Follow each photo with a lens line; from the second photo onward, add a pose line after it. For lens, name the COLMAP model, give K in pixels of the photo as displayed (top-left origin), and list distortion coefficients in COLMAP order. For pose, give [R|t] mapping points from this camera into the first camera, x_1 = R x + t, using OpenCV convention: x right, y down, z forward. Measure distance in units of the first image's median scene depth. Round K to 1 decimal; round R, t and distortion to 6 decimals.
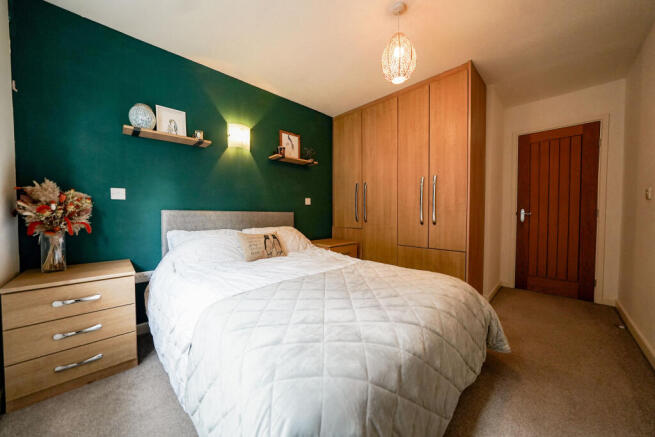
lens RADIAL K [[229.3, 0, 324.3], [0, 229.3, 220.3], [0, 0, 1]] dist [-0.021127, 0.000538]
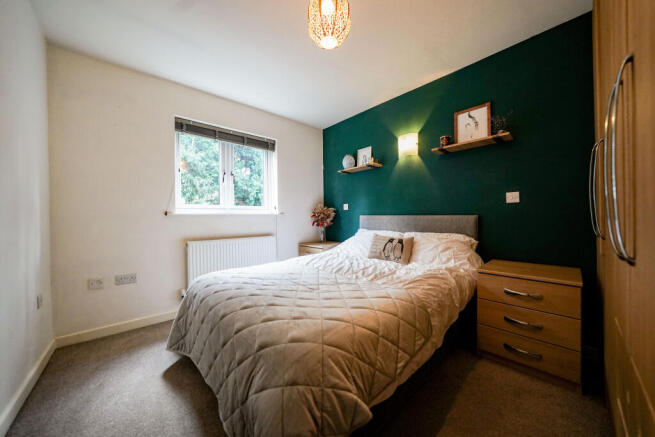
lens RADIAL K [[229.3, 0, 324.3], [0, 229.3, 217.4], [0, 0, 1]] dist [-0.021127, 0.000538]
pose [[-0.041237, 0.000159, -0.999149, 0.707873], [-0.022241, 0.999752, 0.001077, -0.022093], [0.998902, 0.022266, -0.041223, 0.659772]]
